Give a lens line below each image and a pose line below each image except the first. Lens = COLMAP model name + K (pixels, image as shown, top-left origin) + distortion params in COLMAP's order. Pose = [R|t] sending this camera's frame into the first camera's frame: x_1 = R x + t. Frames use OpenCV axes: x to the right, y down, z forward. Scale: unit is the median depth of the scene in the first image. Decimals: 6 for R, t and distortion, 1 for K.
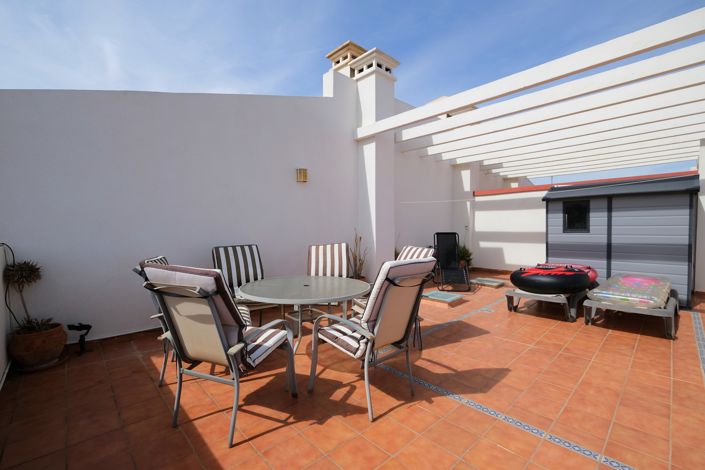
lens RADIAL K [[306.5, 0, 352.7], [0, 306.5, 233.8], [0, 0, 1]] dist [-0.008413, 0.000888]
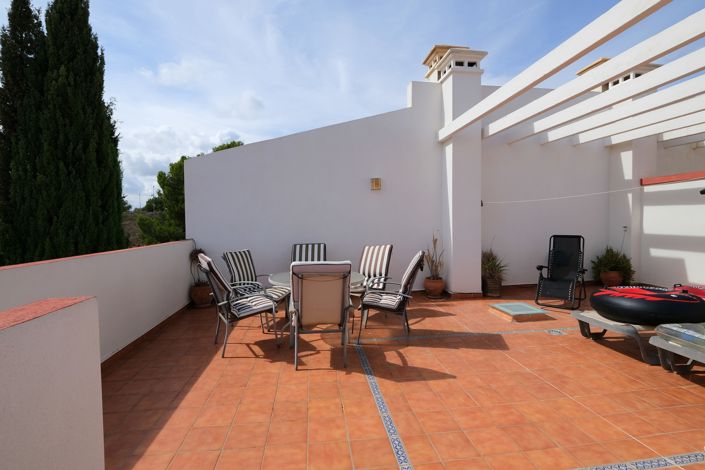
lens RADIAL K [[306.5, 0, 325.5], [0, 306.5, 227.0], [0, 0, 1]] dist [-0.008413, 0.000888]
pose [[0.812053, 0.003212, -0.583574, 0.415542], [-0.009506, 0.999925, -0.007724, -0.022894], [0.583506, 0.011820, 0.812023, -0.044188]]
